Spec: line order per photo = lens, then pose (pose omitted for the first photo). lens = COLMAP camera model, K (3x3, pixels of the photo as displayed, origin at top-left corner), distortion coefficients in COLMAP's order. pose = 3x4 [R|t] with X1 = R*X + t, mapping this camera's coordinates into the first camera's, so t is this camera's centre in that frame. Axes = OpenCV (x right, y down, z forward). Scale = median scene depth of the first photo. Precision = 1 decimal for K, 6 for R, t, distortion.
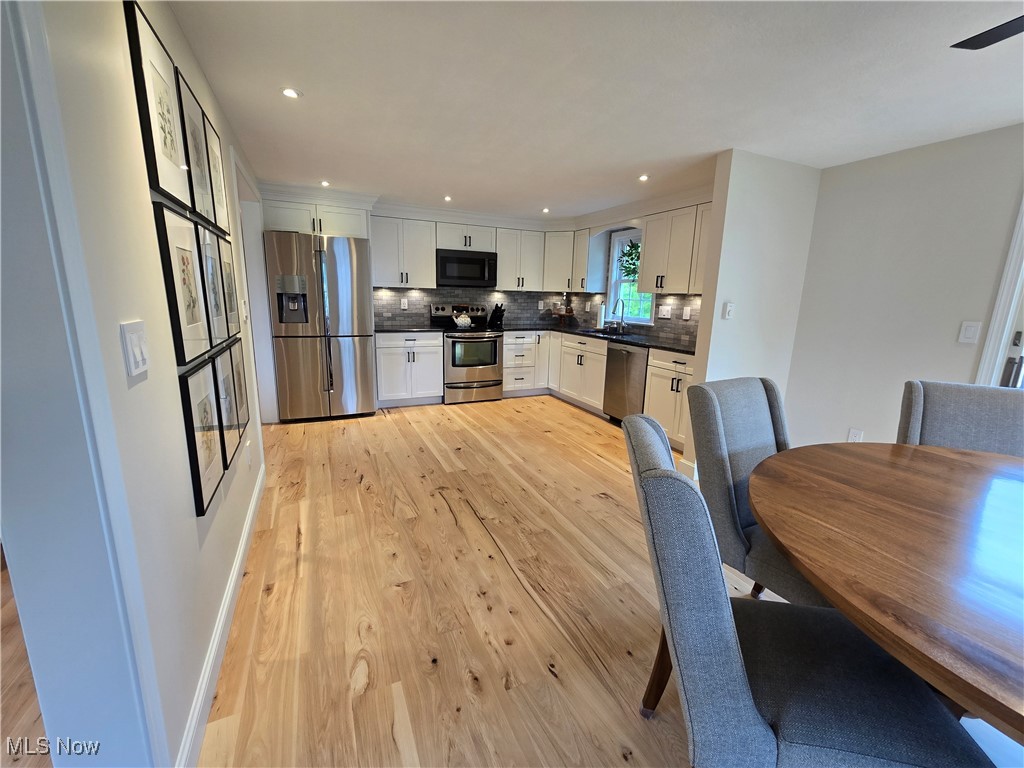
lens RADIAL K [[422.9, 0, 515.5], [0, 422.9, 385.6], [0, 0, 1]] dist [-0.003141, 0.000138]
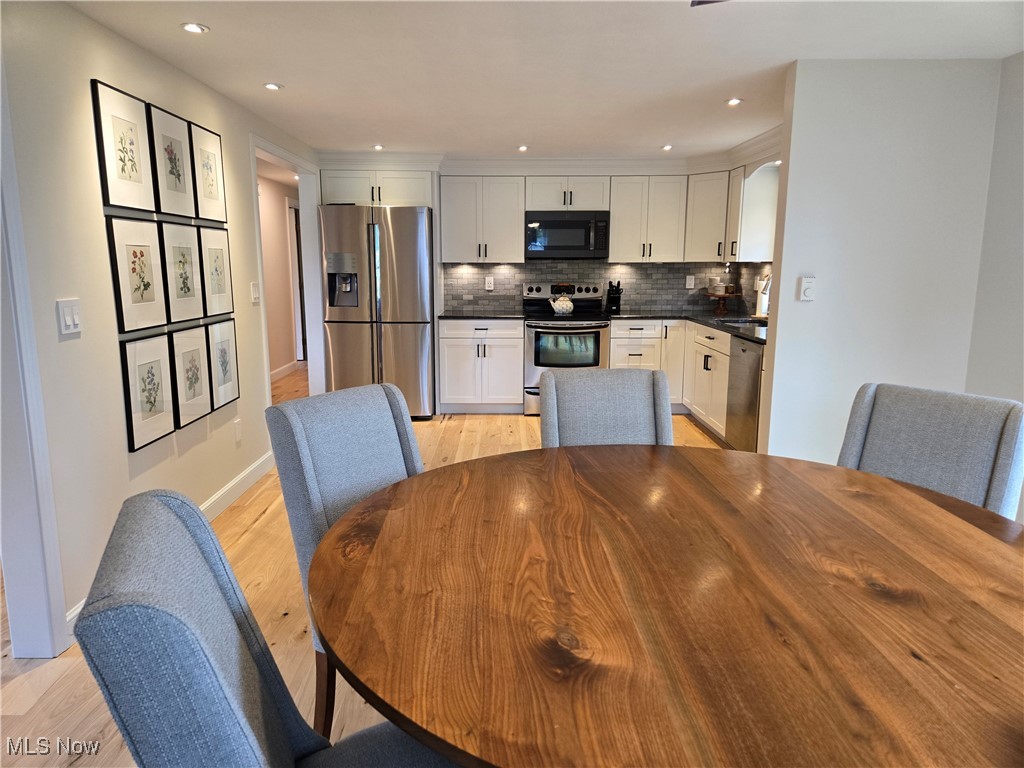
lens RADIAL K [[683.6, 0, 509.7], [0, 683.6, 382.7], [0, 0, 1]] dist [0.065401, -0.002324]
pose [[0.908338, 0.048552, -0.415409, 0.306132], [-0.066132, 0.997417, -0.028030, 0.021741], [0.412975, 0.052932, 0.909203, -0.120280]]
